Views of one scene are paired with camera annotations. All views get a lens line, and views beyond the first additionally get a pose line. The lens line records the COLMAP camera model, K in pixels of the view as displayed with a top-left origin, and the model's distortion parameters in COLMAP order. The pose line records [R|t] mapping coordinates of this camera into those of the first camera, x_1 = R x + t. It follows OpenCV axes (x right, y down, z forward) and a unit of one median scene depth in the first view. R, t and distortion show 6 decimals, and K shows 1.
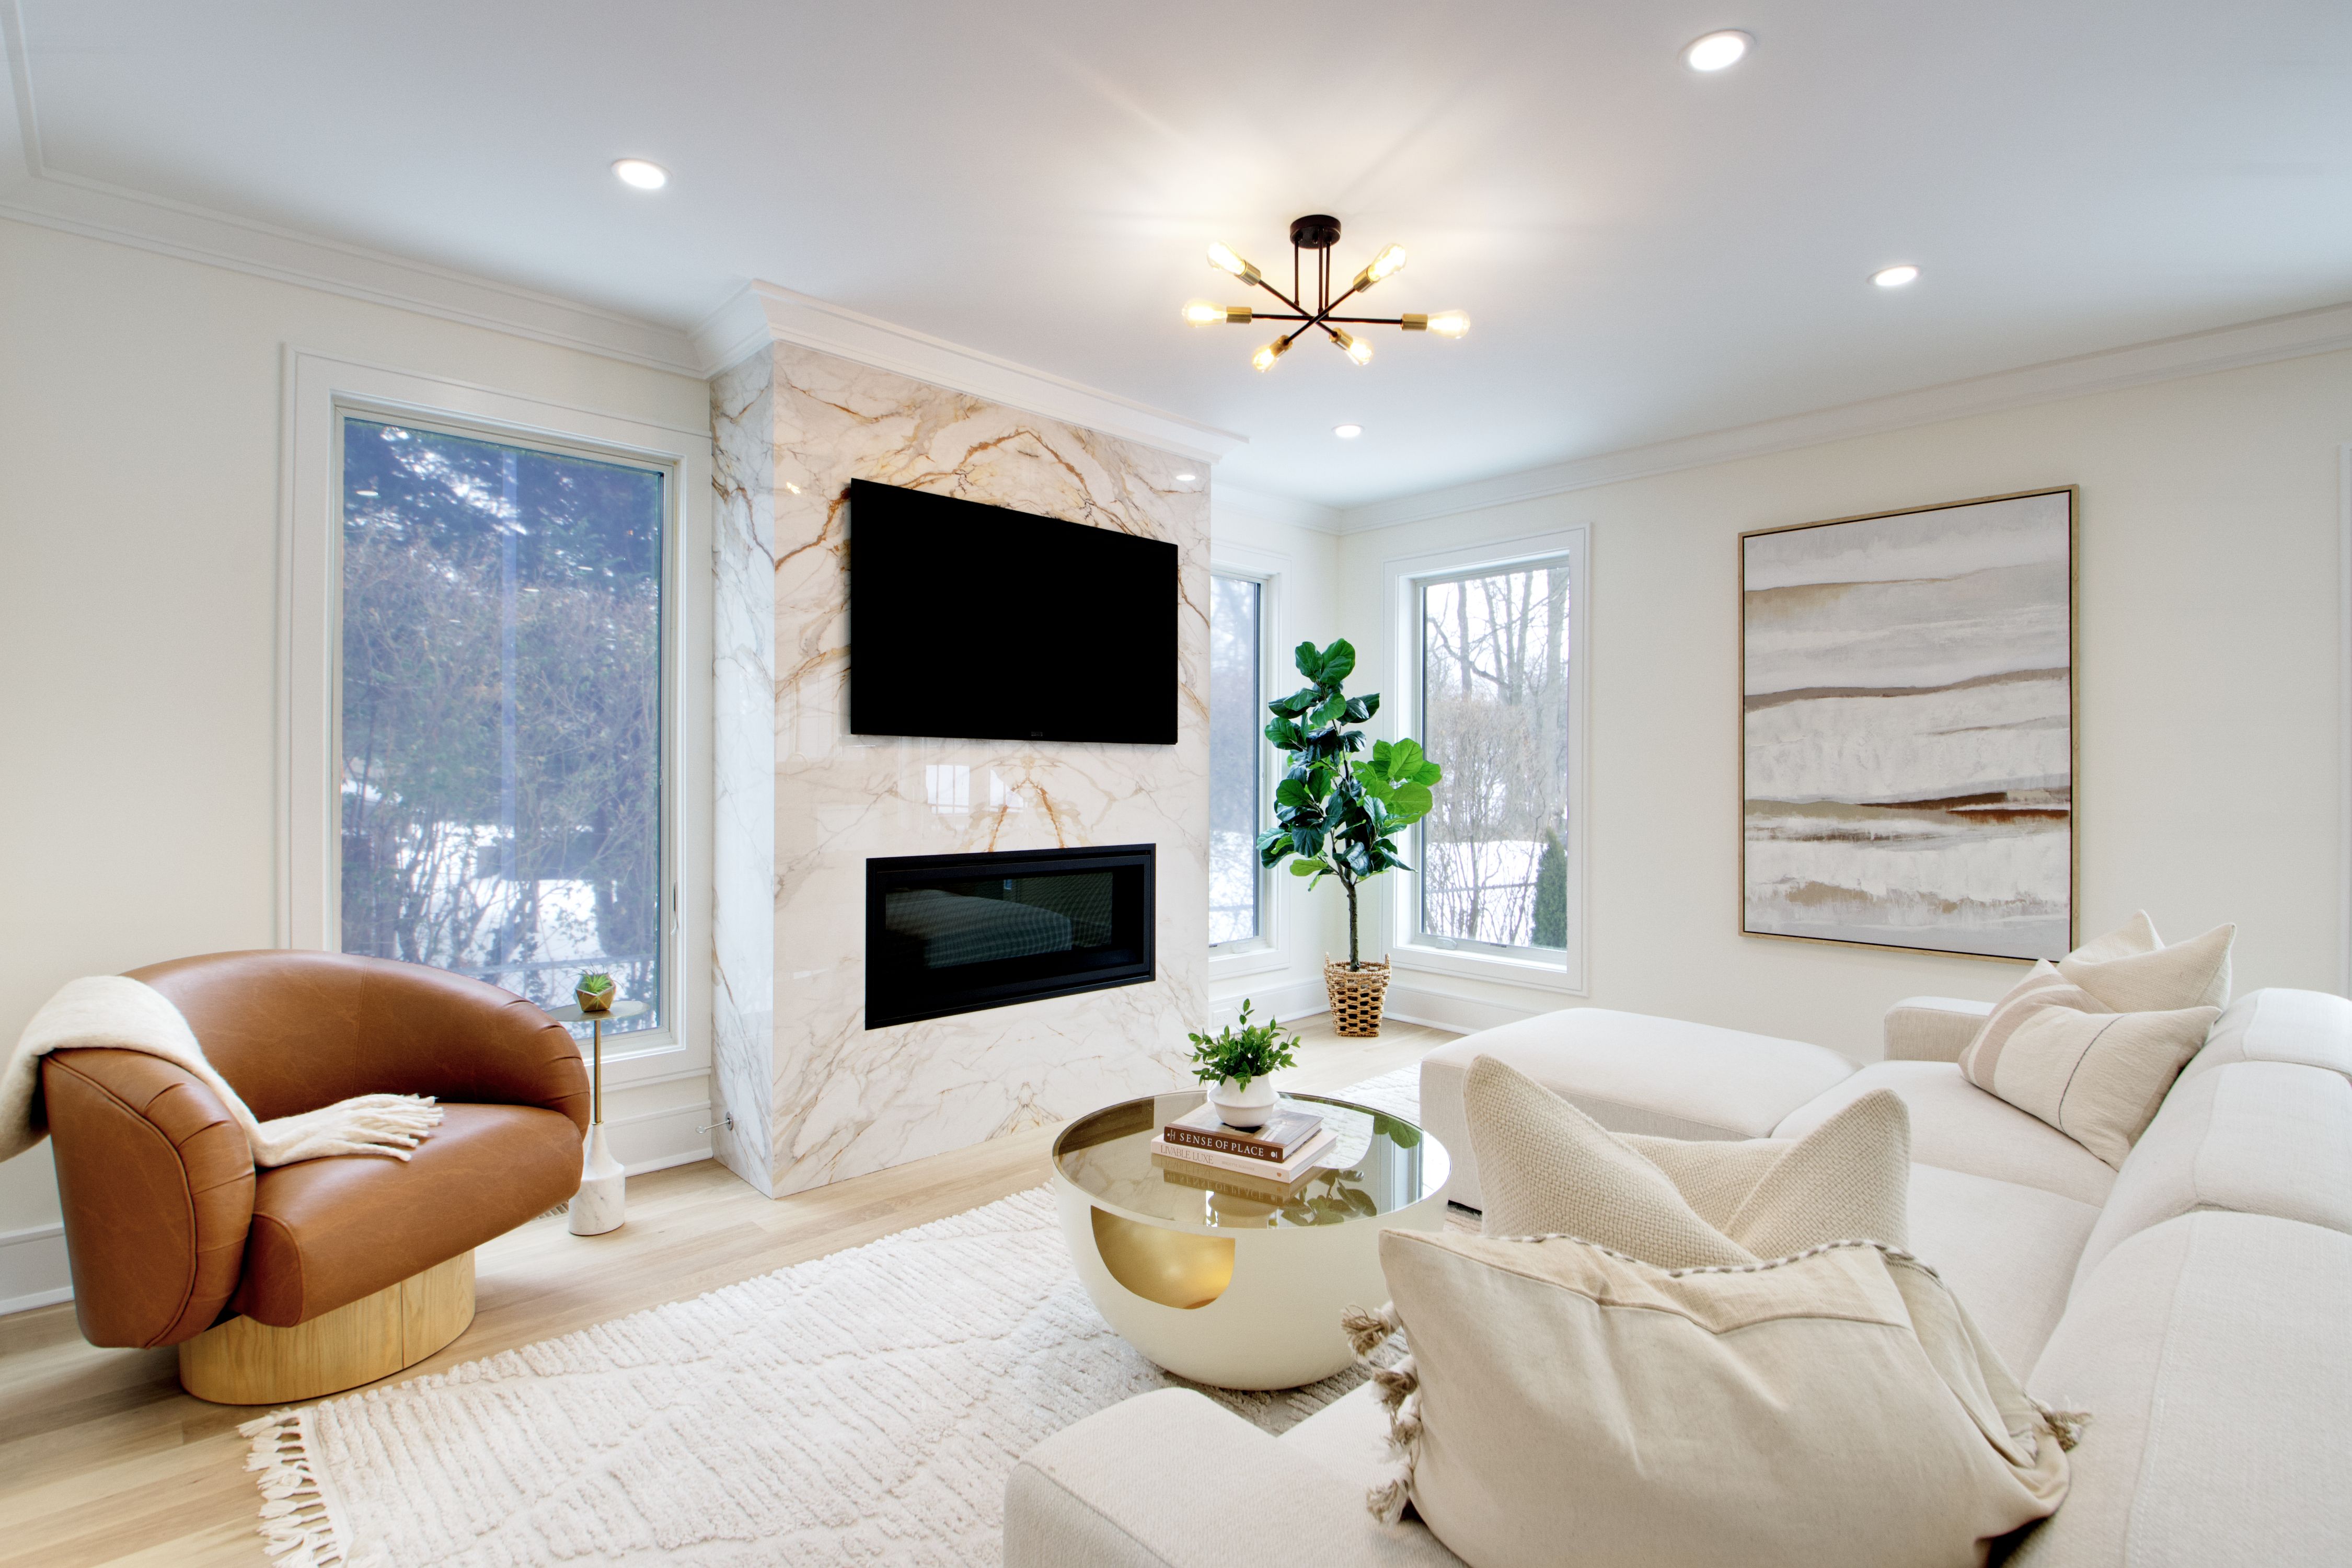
lens RADIAL K [[1079.6, 0, 1184.5], [0, 1079.6, 785.8], [0, 0, 1]] dist [-0.003114, -0.000202]
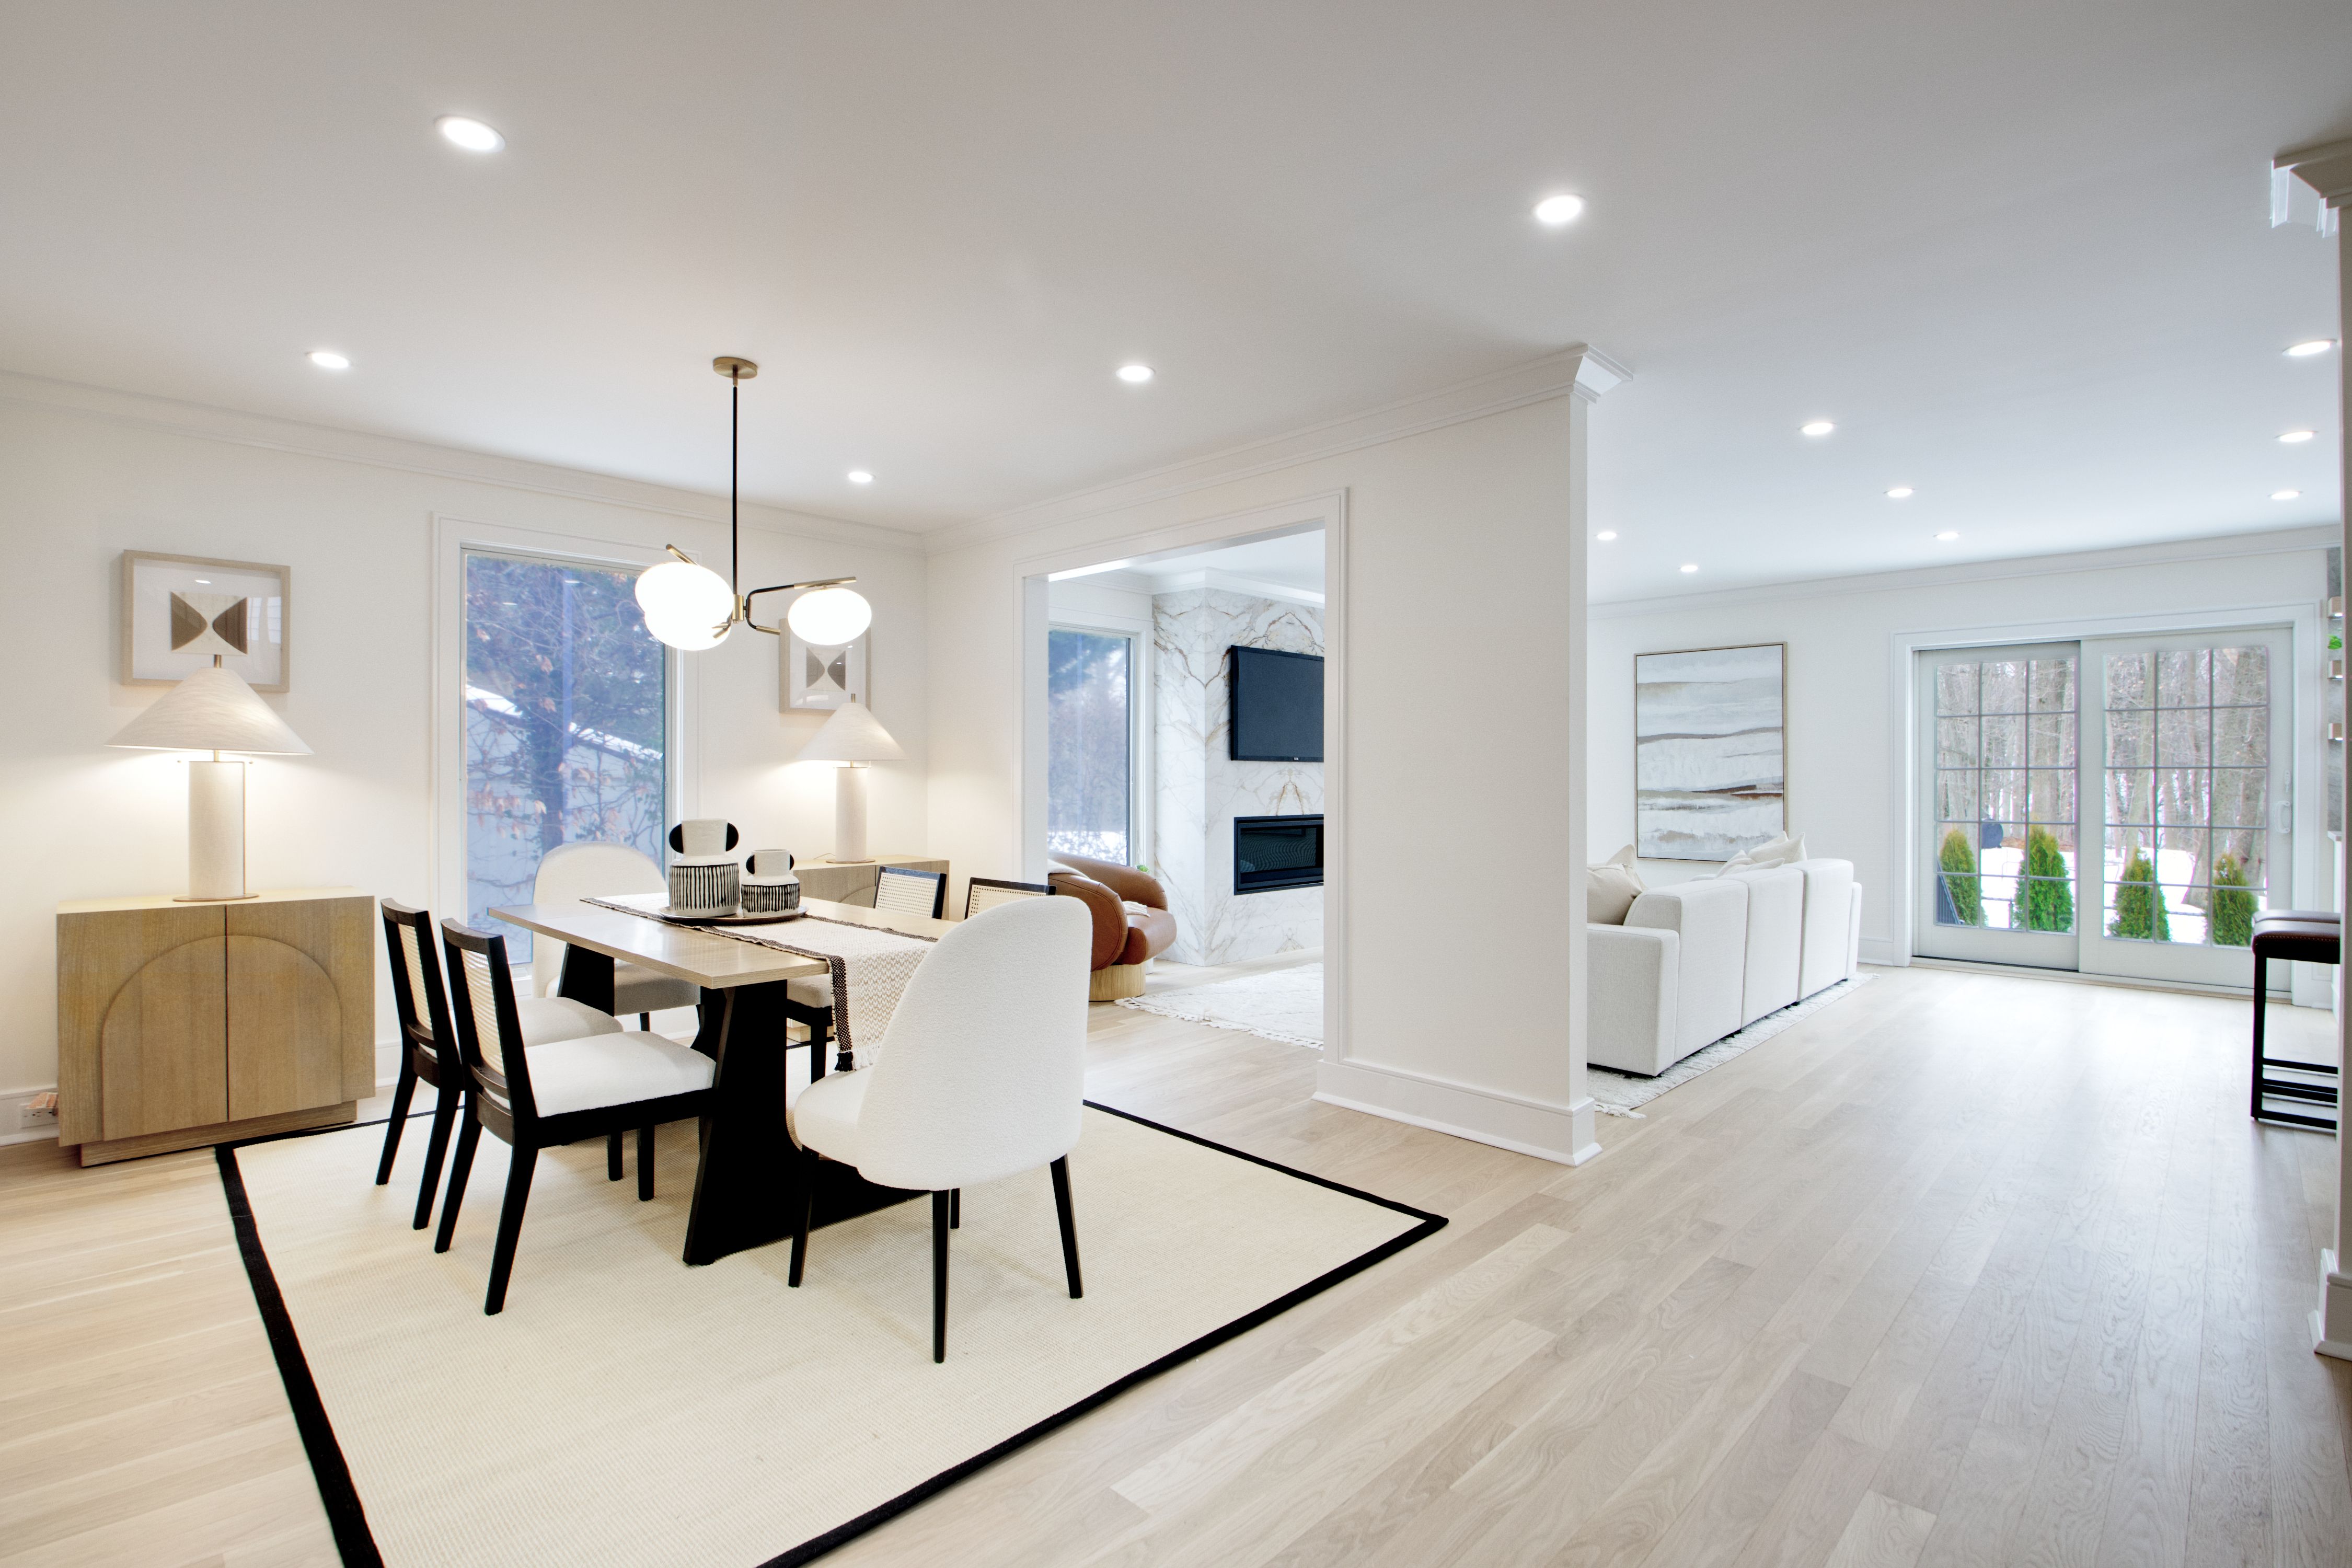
lens RADIAL K [[1104.5, 0, 1166.7], [0, 1104.5, 786.5], [0, 0, 1]] dist [0.024066, -0.021050]
pose [[0.999347, -0.004208, 0.035883, -0.482968], [0.004296, 0.999988, -0.002375, 0.009359], [-0.035872, 0.002528, 0.999353, -1.164643]]
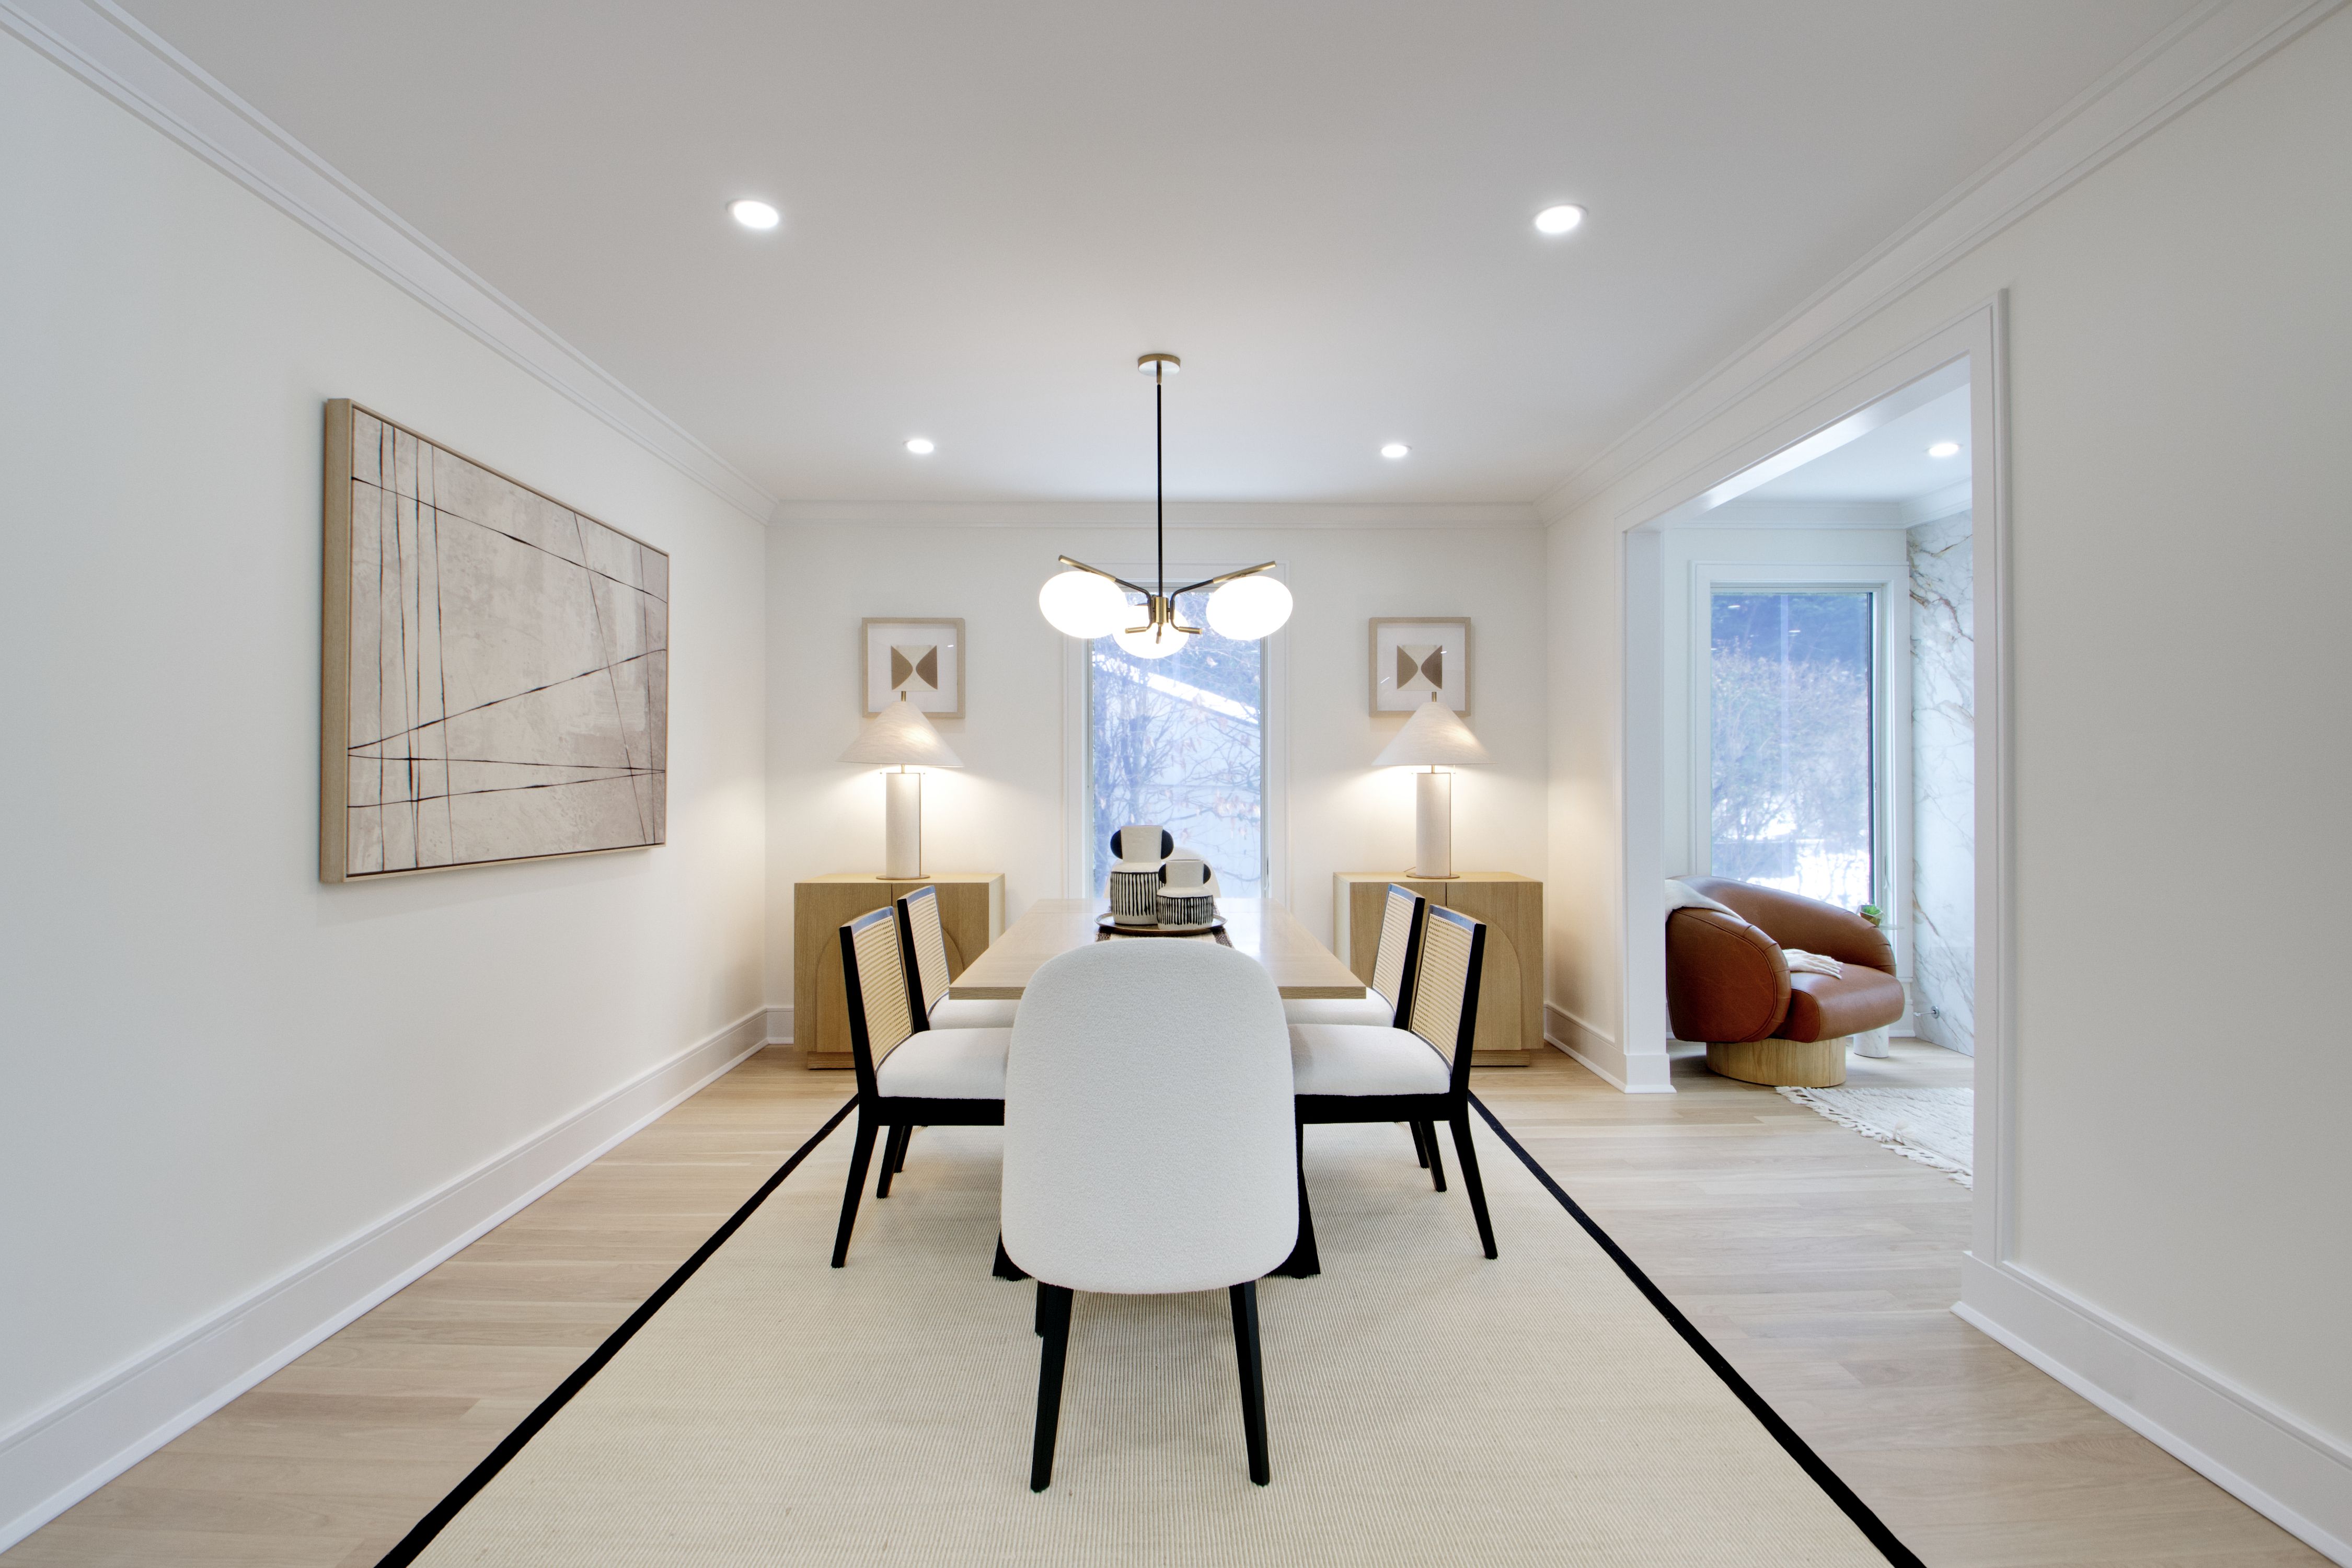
lens RADIAL K [[1104.5, 0, 1170.8], [0, 1104.5, 779.4], [0, 0, 1]] dist [0.024066, -0.021050]
pose [[0.744367, -0.009824, -0.667698, -0.164749], [-0.002250, 0.999849, -0.017220, 0.010149], [0.667767, 0.014320, 0.744233, -0.852164]]
